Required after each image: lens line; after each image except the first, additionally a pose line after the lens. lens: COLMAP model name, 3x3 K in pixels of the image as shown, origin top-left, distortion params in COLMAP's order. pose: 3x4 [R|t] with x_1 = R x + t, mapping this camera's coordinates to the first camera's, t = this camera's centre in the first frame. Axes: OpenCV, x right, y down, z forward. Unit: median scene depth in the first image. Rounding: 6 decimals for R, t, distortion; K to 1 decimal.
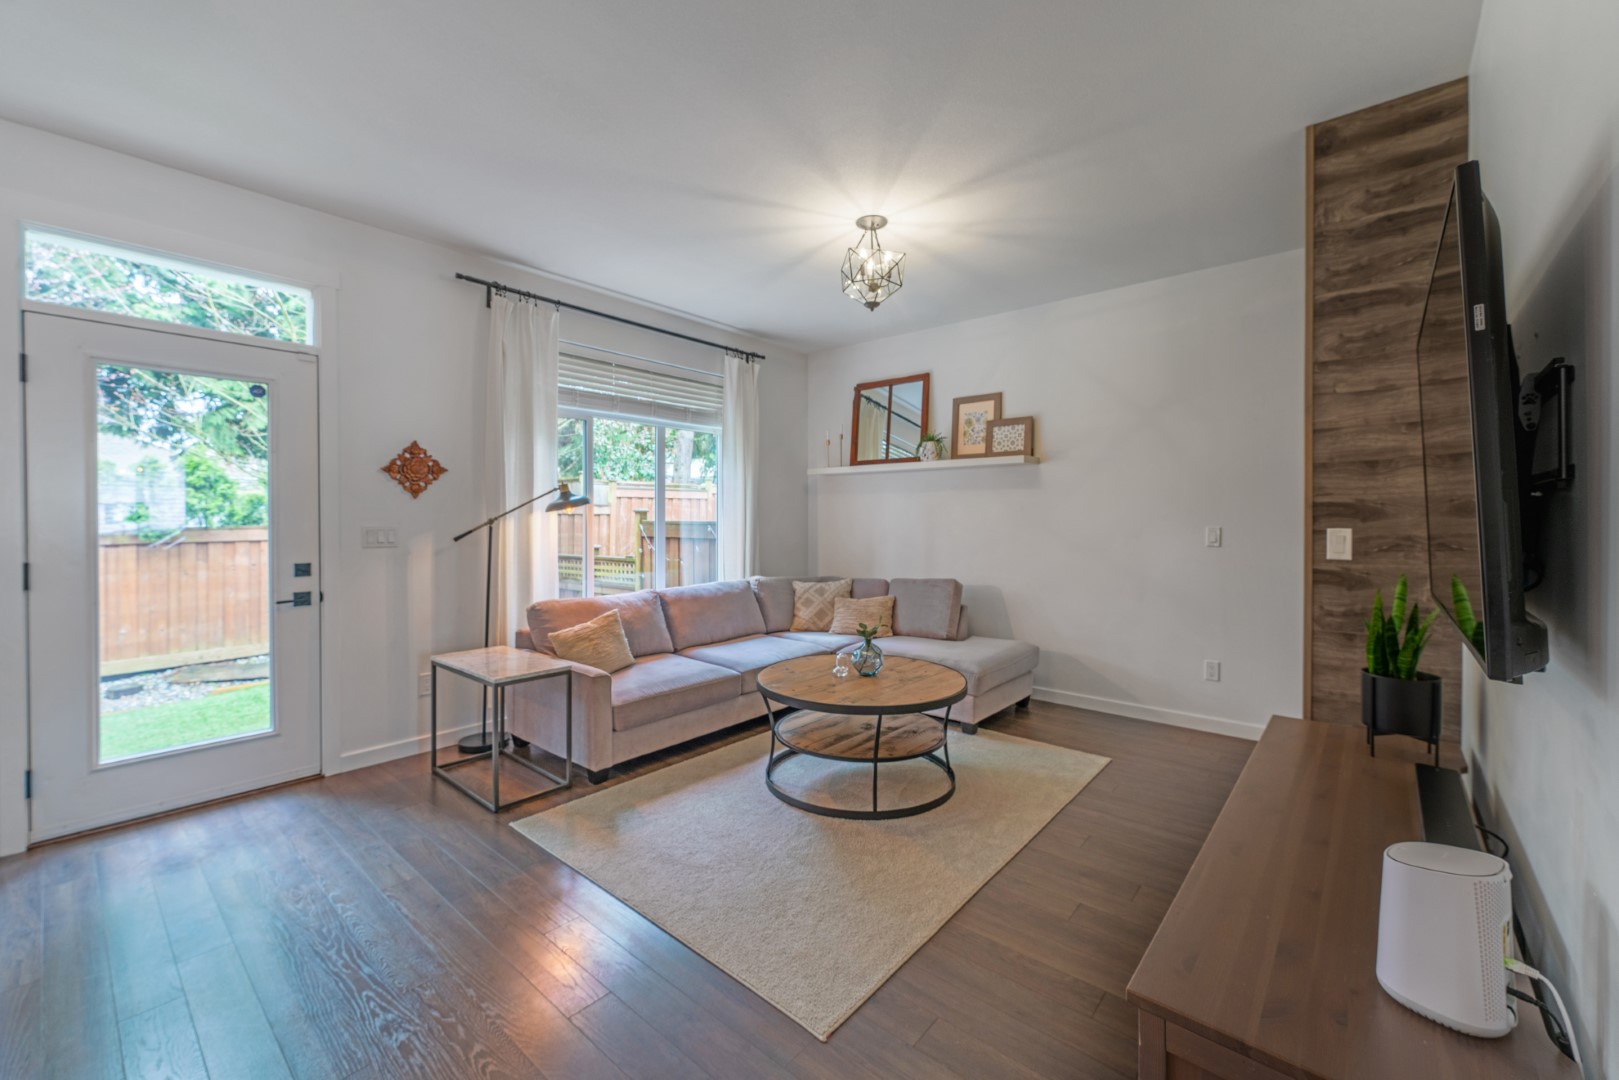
lens RADIAL K [[648.7, 0, 802.2], [0, 648.7, 525.1], [0, 0, 1]] dist [0.003539, -0.000731]
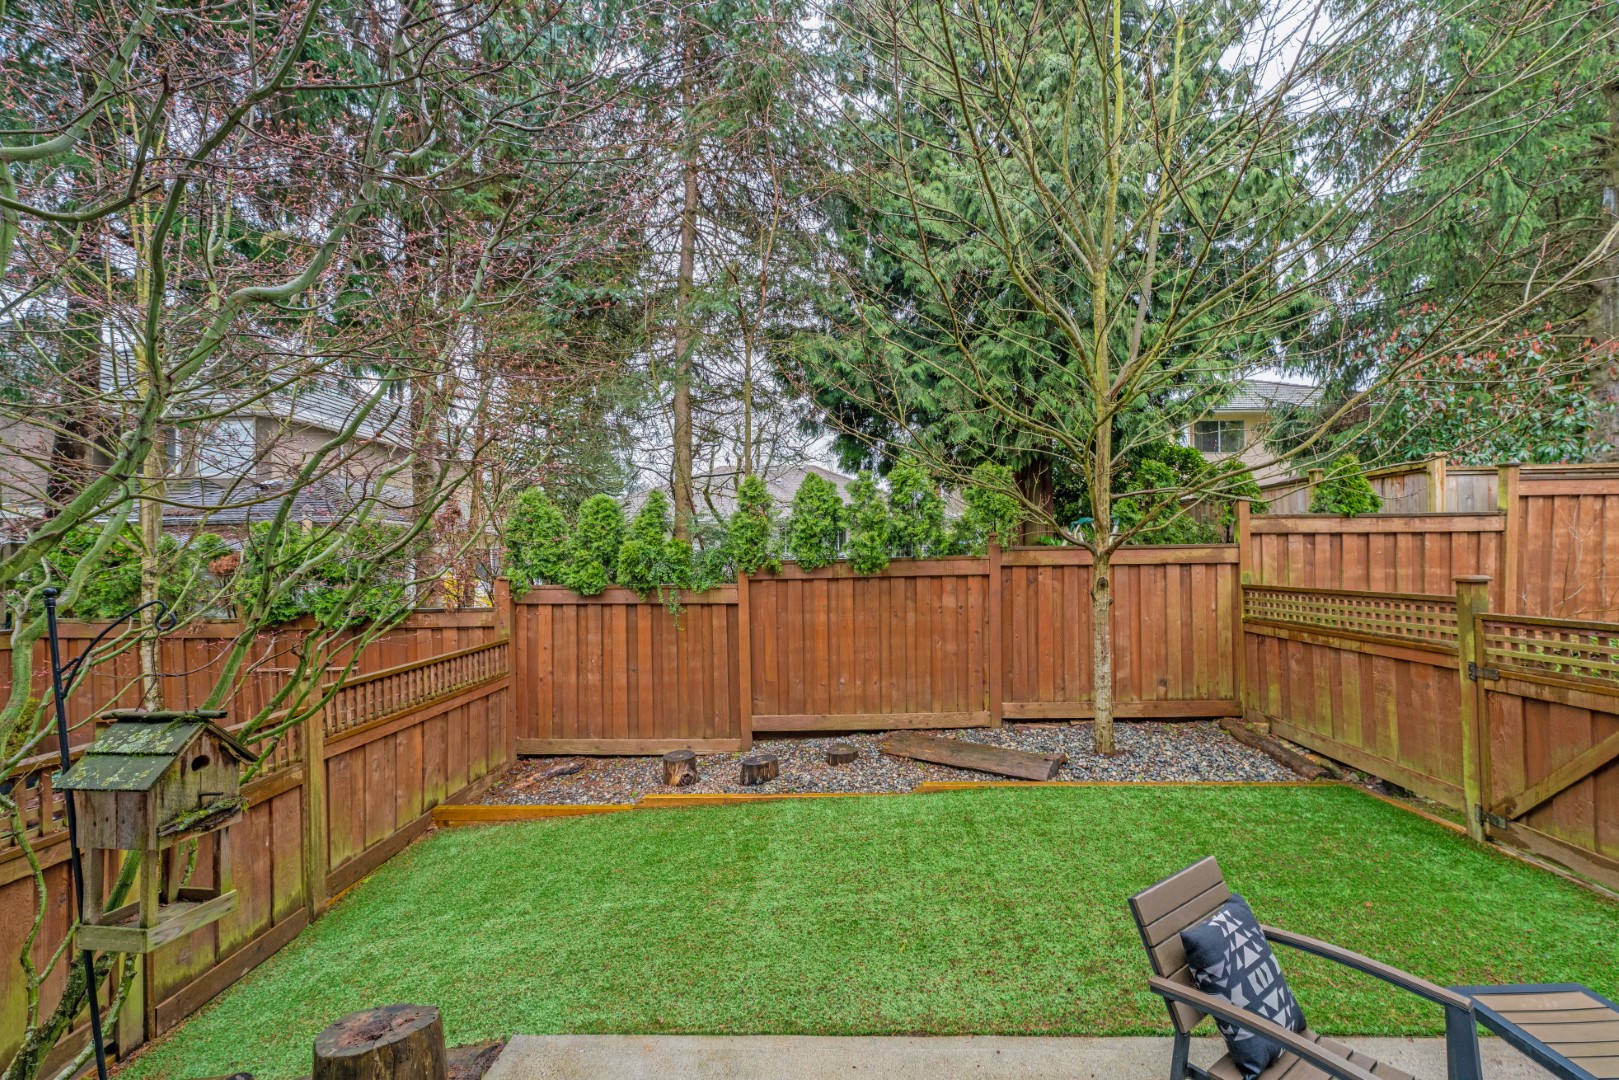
lens RADIAL K [[648.7, 0, 847.8], [0, 648.7, 541.0], [0, 0, 1]] dist [0.003539, -0.000731]
pose [[0.643300, -0.018995, -0.765378, -0.898126], [0.004456, 0.999768, -0.021067, -0.001901], [0.765601, 0.010142, 0.643236, 1.061321]]
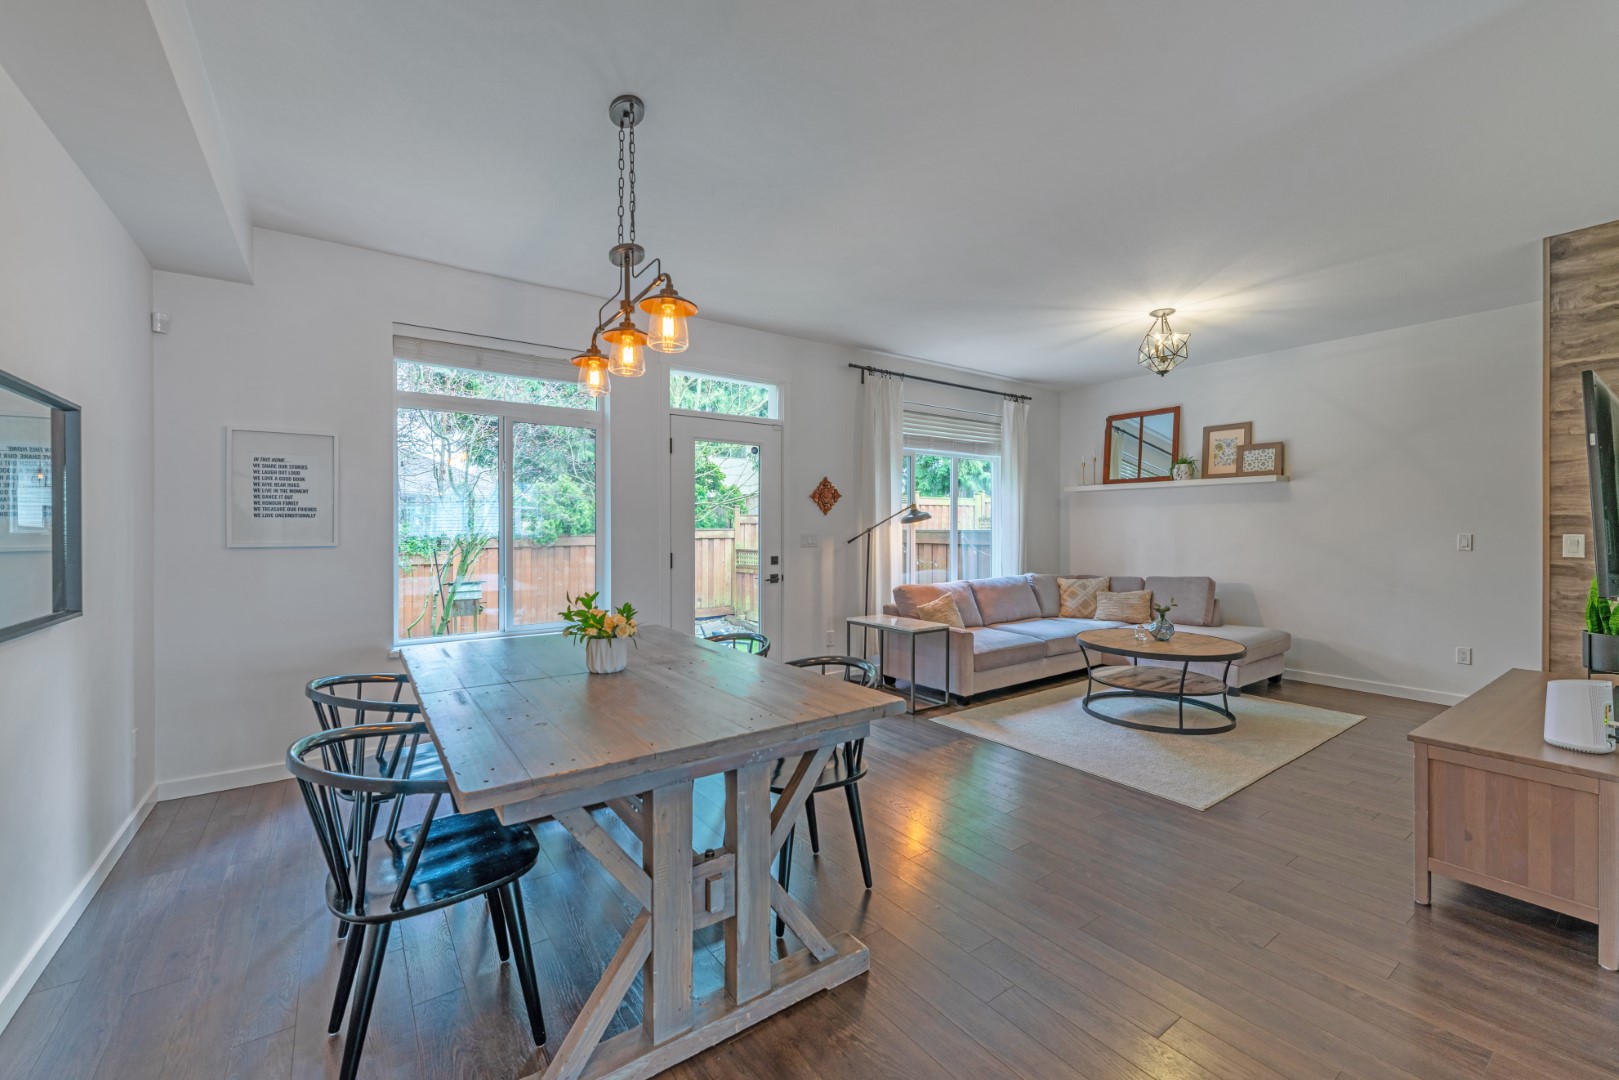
lens RADIAL K [[648.7, 0, 807.3], [0, 648.7, 532.3], [0, 0, 1]] dist [0.003539, -0.000731]
pose [[0.972540, -0.000197, -0.232734, -0.295923], [-0.000523, 0.999995, -0.003034, 0.004257], [0.232733, 0.003072, 0.972536, -0.497862]]
